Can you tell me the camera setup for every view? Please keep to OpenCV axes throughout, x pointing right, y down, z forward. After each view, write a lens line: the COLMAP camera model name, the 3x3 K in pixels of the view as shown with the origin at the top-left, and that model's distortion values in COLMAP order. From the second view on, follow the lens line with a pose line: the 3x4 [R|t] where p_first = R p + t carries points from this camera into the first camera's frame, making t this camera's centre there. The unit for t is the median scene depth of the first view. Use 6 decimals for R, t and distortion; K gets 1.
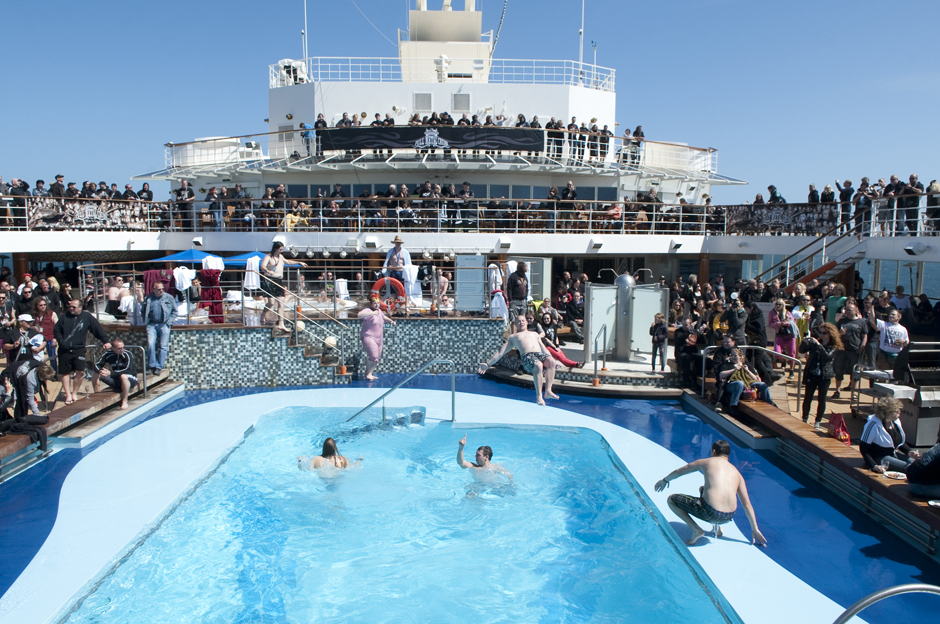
lens RADIAL K [[659.3, 0, 470.0], [0, 659.3, 312.0], [0, 0, 1]] dist [-0.002667, -0.002179]
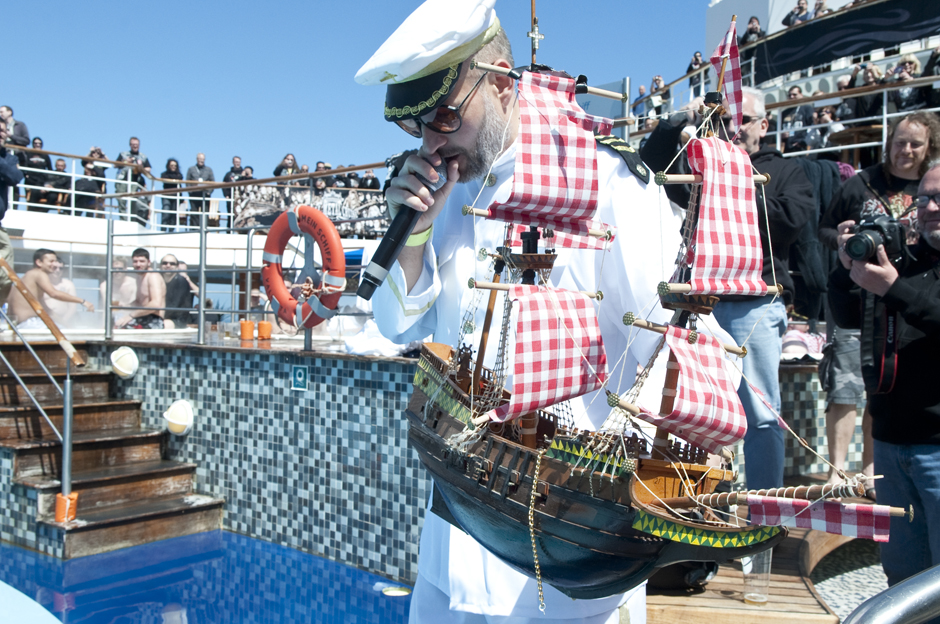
lens RADIAL K [[885.0, 0, 470.0], [0, 885.0, 312.0], [0, 0, 1]] dist [-0.001200, -0.000331]
pose [[0.707072, 0.002239, -0.707138, 0.185306], [-0.093414, 0.991527, -0.090266, 0.018982], [0.700944, 0.129881, 0.701291, 0.741823]]
